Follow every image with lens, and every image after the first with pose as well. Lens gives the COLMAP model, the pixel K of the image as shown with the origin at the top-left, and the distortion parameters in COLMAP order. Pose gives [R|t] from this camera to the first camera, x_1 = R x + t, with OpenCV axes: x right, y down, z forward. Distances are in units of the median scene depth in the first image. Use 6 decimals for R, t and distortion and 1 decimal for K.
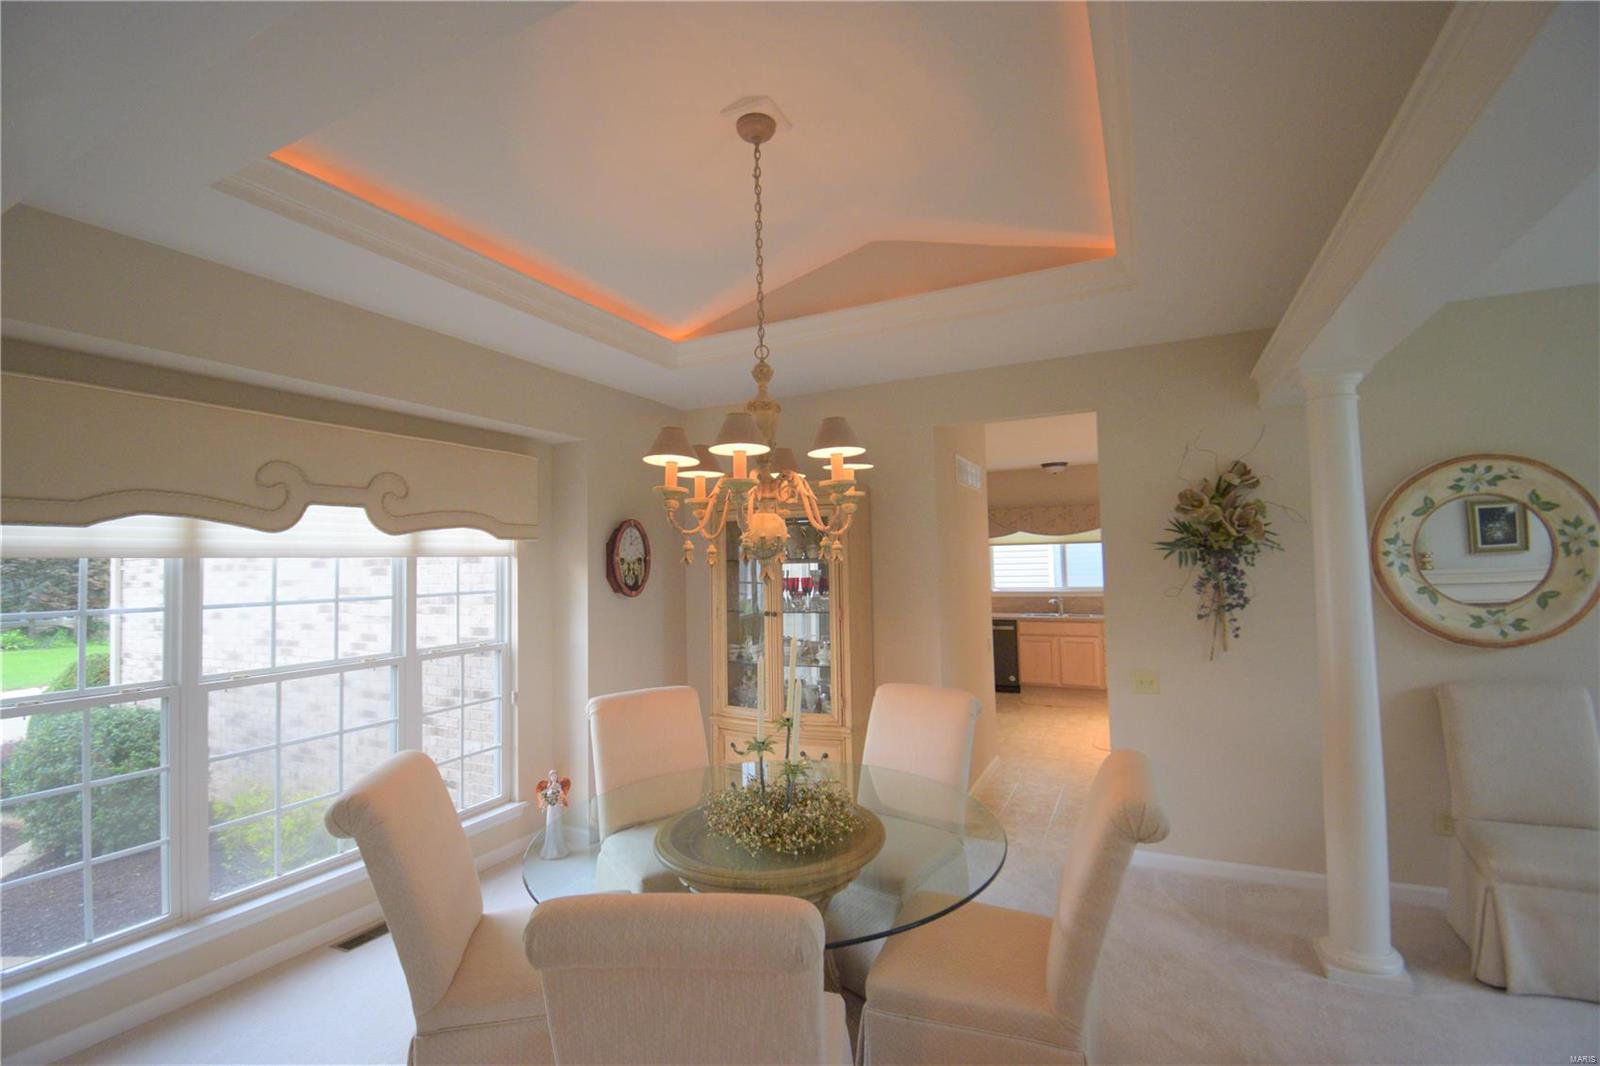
lens RADIAL K [[700.5, 0, 808.0], [0, 700.5, 529.4], [0, 0, 1]] dist [0.014100, -0.022586]
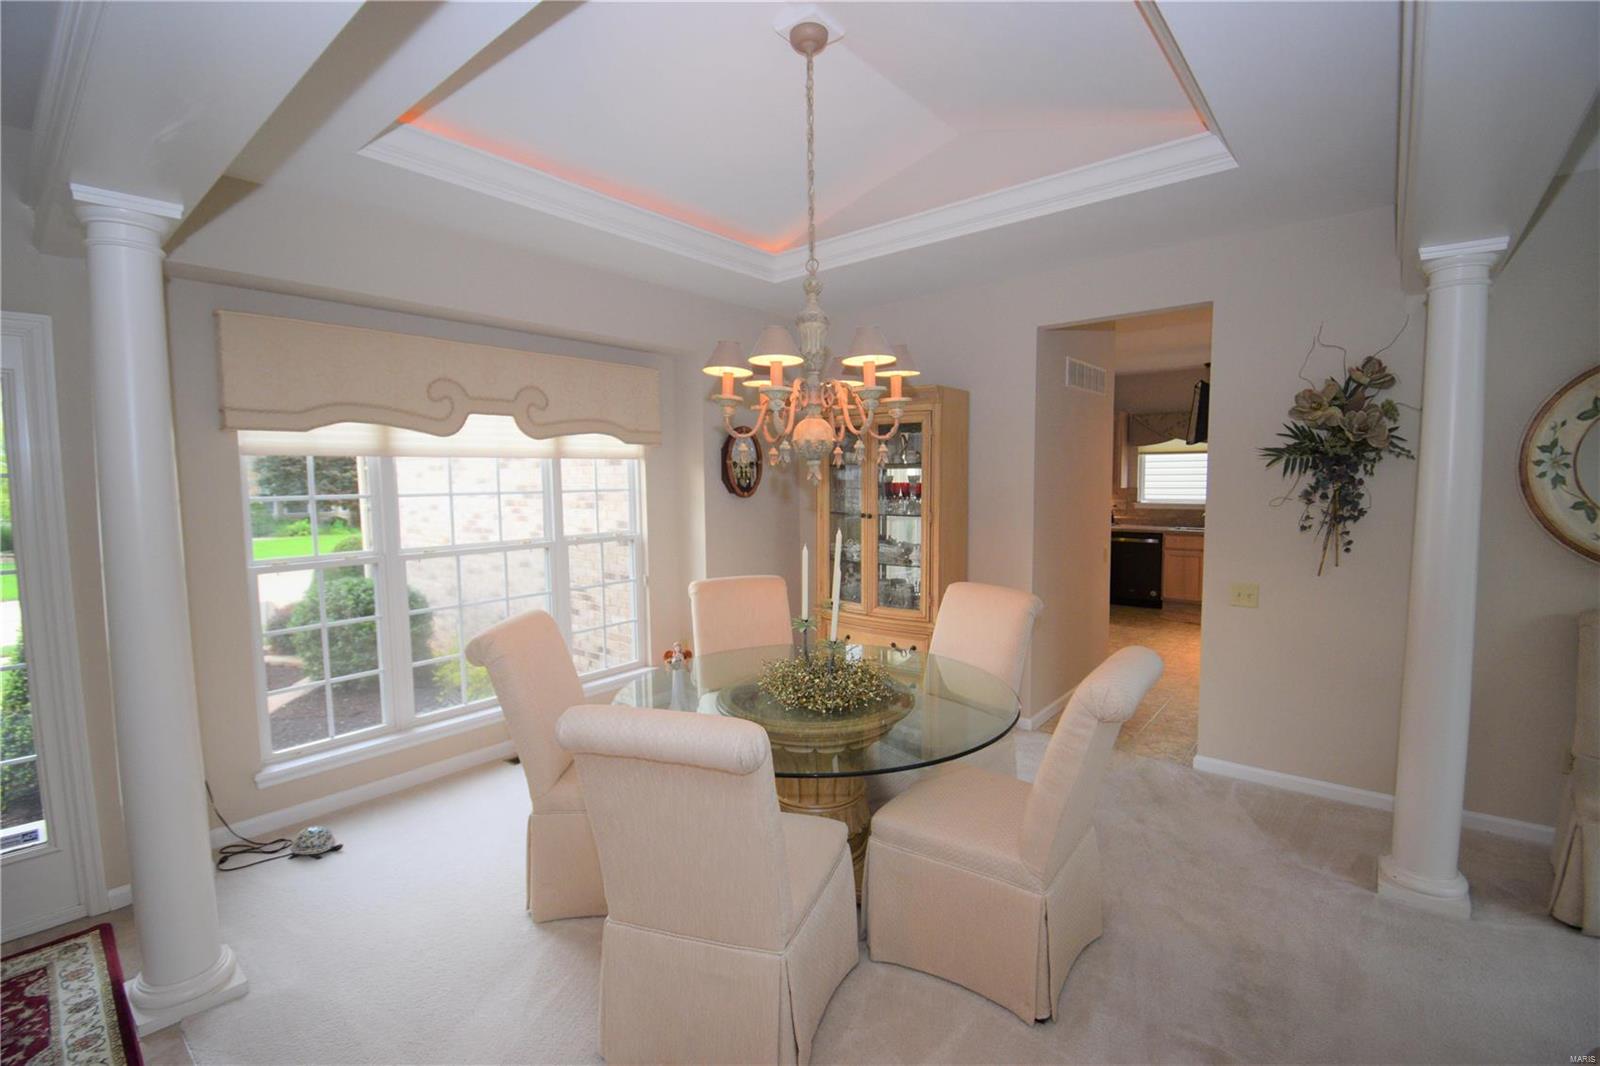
lens RADIAL K [[701.2, 0, 808.3], [0, 701.2, 530.7], [0, 0, 1]] dist [0.019126, -0.027929]
pose [[0.971578, 0.031126, -0.234666, 0.135631], [-0.000147, 0.991397, 0.130889, 0.004957], [0.236721, -0.127135, 0.963224, -0.058765]]
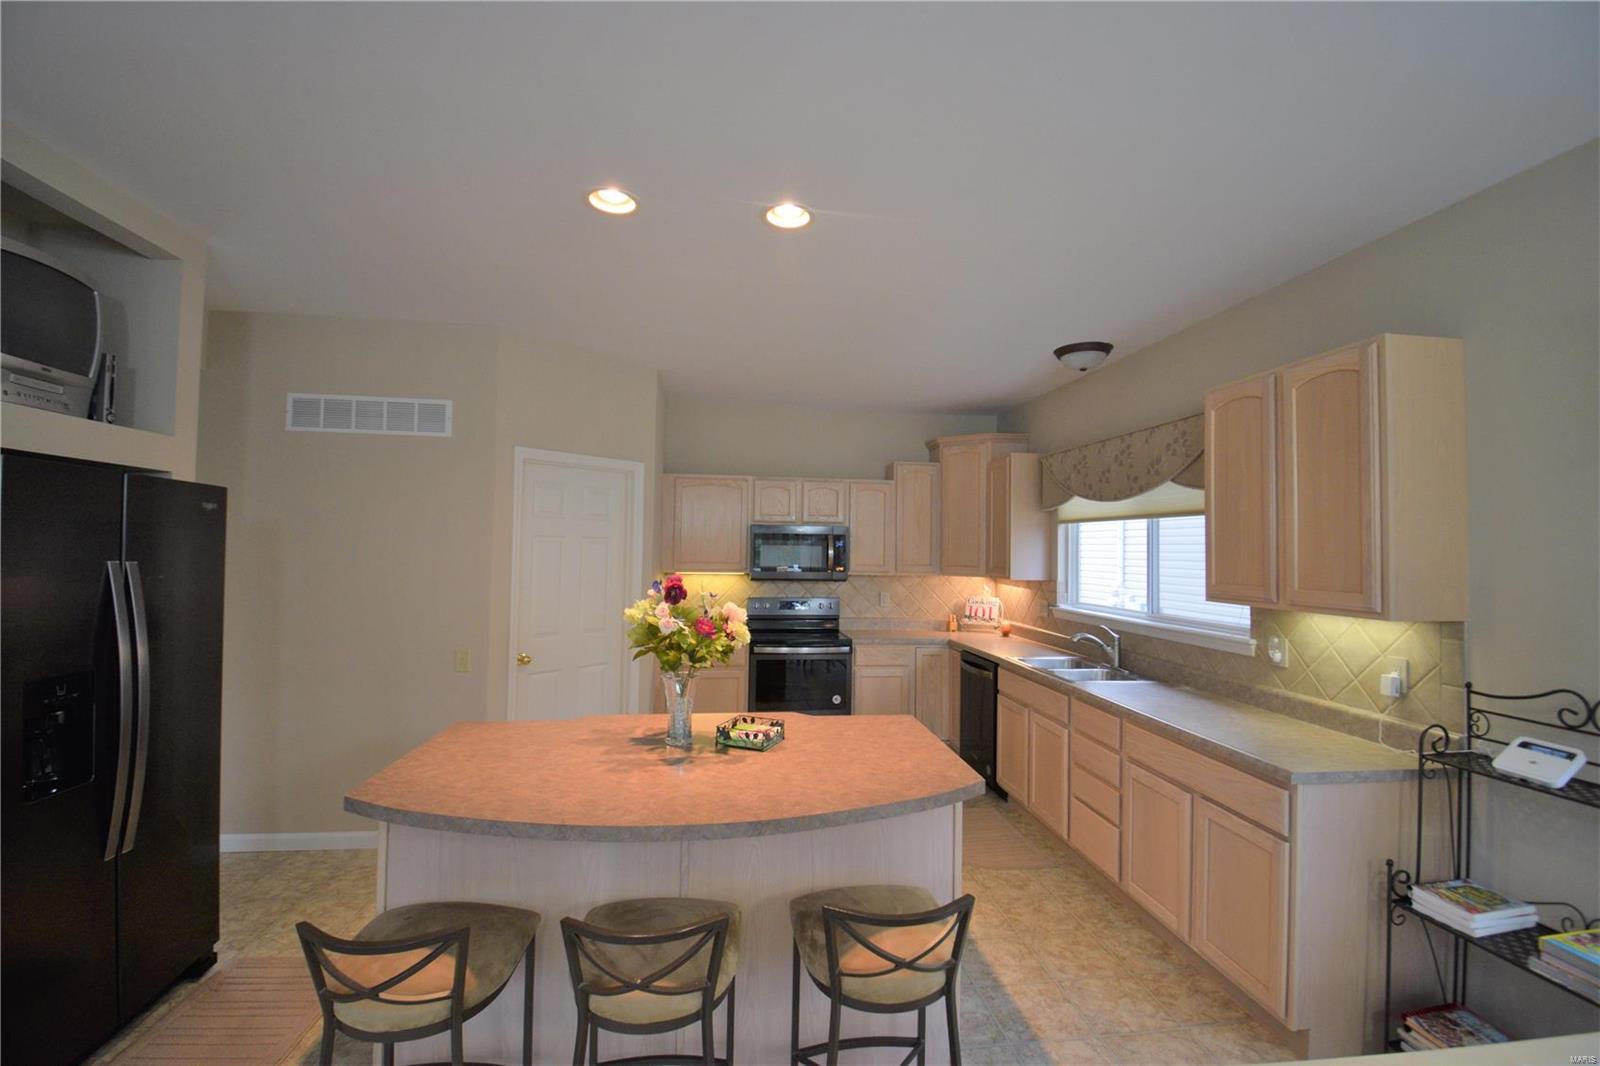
lens RADIAL K [[700.5, 0, 808.0], [0, 700.5, 529.4], [0, 0, 1]] dist [0.014100, -0.022586]
pose [[0.546588, 0.007707, -0.837366, 1.592664], [0.009230, 0.999841, 0.015227, 0.047181], [0.837351, -0.016052, 0.546430, 1.427624]]
